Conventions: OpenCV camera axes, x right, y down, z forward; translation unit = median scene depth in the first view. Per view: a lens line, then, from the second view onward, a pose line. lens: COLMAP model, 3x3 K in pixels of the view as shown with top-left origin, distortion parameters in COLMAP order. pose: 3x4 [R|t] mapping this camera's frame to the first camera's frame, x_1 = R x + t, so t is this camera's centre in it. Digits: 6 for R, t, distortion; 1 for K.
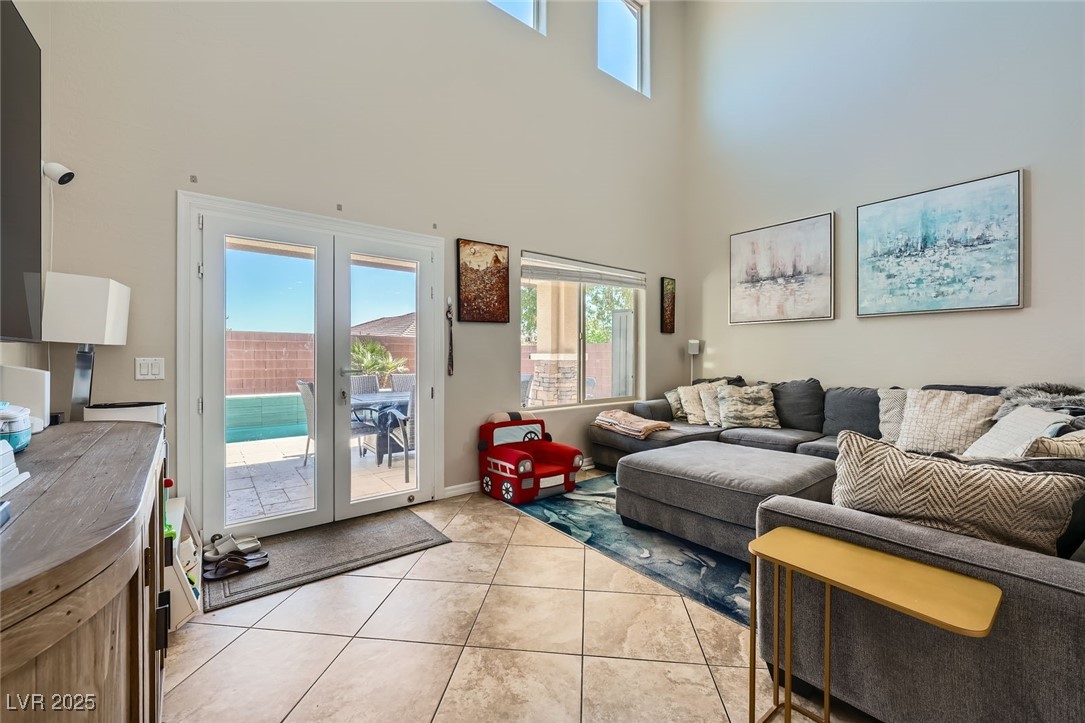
lens RADIAL K [[429.3, 0, 541.3], [0, 429.3, 357.0], [0, 0, 1]] dist [-0.010494, 0.002765]
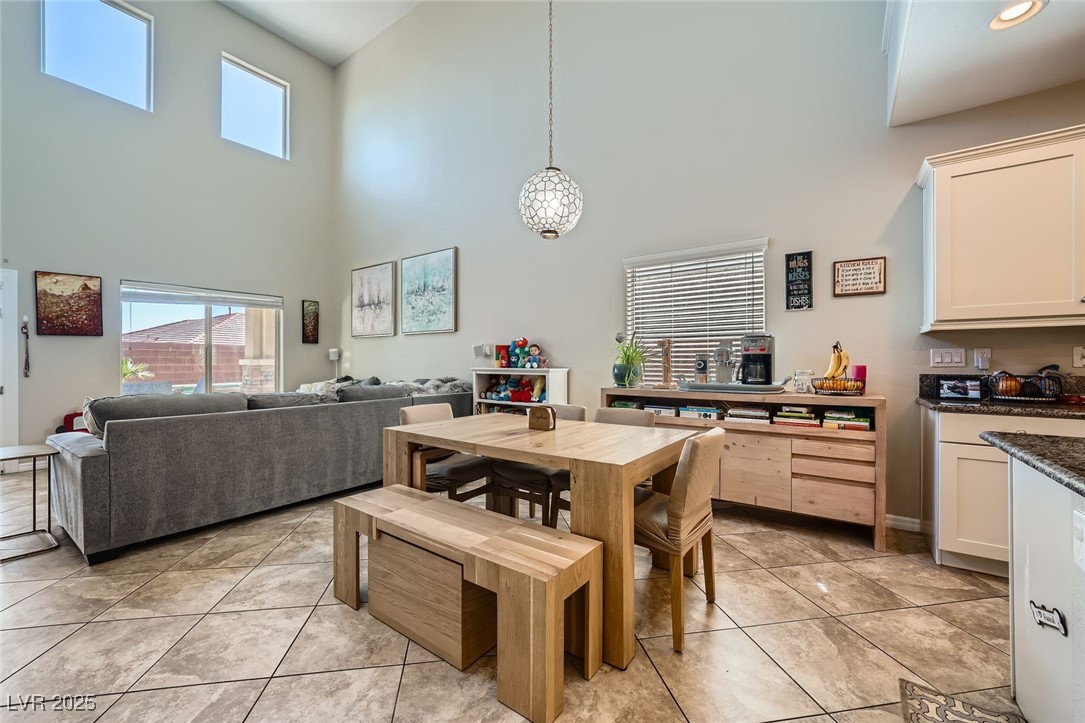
lens RADIAL K [[429.3, 0, 539.0], [0, 429.3, 364.8], [0, 0, 1]] dist [-0.010494, 0.002765]
pose [[0.964489, -0.005460, 0.264065, 0.864608], [0.003948, 0.999973, 0.006259, 0.004425], [-0.264092, -0.004994, 0.964484, -0.594776]]
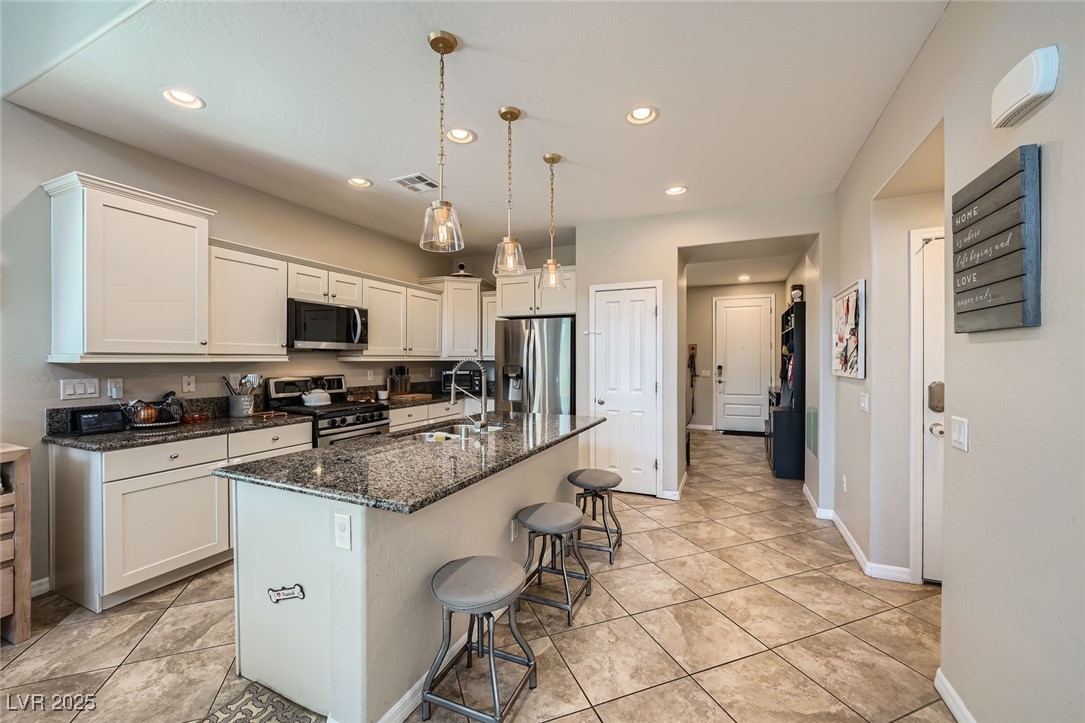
lens RADIAL K [[429.3, 0, 545.8], [0, 429.3, 359.6], [0, 0, 1]] dist [-0.010494, 0.002765]
pose [[-0.449804, -0.008261, 0.893089, 0.787128], [-0.002083, 0.999964, 0.008201, -0.056701], [-0.893125, 0.001829, -0.449805, -0.427512]]
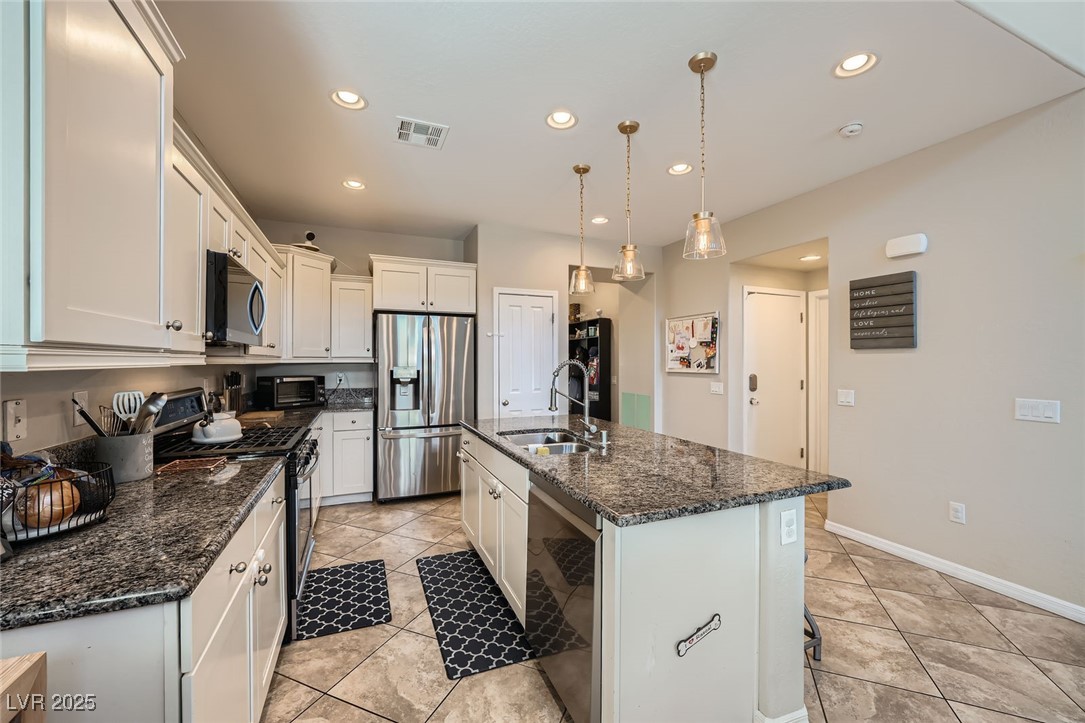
lens RADIAL K [[429.3, 0, 539.5], [0, 429.3, 356.7], [0, 0, 1]] dist [-0.010494, 0.002765]
pose [[-0.960640, -0.004648, 0.277756, 1.333858], [-0.006830, 0.999953, -0.006891, -0.052995], [-0.277711, -0.008517, -0.960627, 0.020558]]
